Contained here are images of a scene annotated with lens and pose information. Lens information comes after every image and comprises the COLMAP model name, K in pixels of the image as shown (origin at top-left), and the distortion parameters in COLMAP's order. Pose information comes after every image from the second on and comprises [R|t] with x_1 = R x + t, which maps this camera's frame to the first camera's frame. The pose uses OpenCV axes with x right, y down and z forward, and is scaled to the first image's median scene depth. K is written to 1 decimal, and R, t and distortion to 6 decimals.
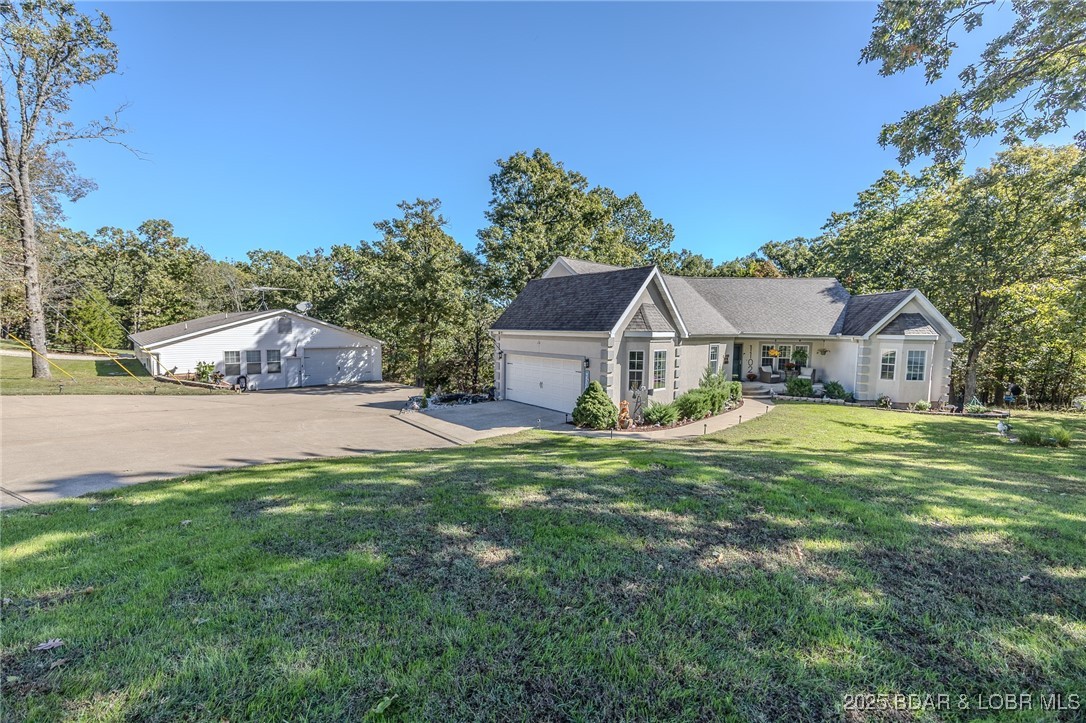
lens RADIAL K [[417.6, 0, 543.0], [0, 417.6, 361.5], [0, 0, 1]] dist [0.000556, 0.000332]
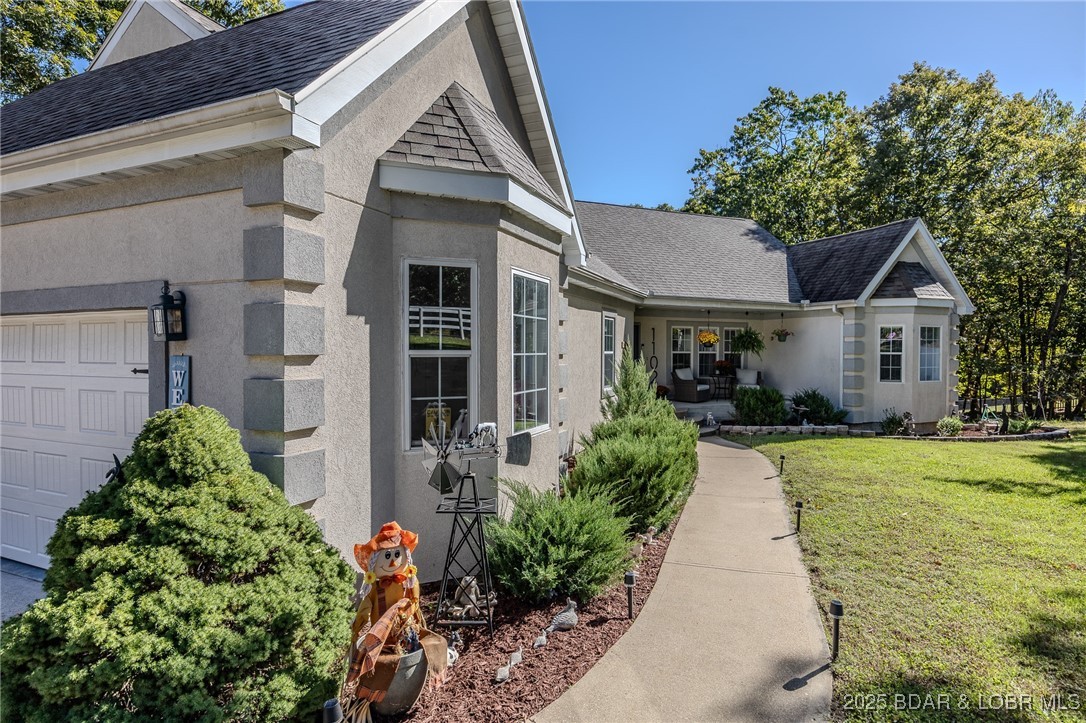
lens RADIAL K [[608.1, 0, 543.0], [0, 608.1, 361.5], [0, 0, 1]] dist [-0.000565, -0.000422]
pose [[0.911261, -0.024924, 0.411074, 0.096298], [0.045311, 0.998175, -0.039925, 0.028085], [-0.409329, 0.055009, 0.910727, 0.473276]]
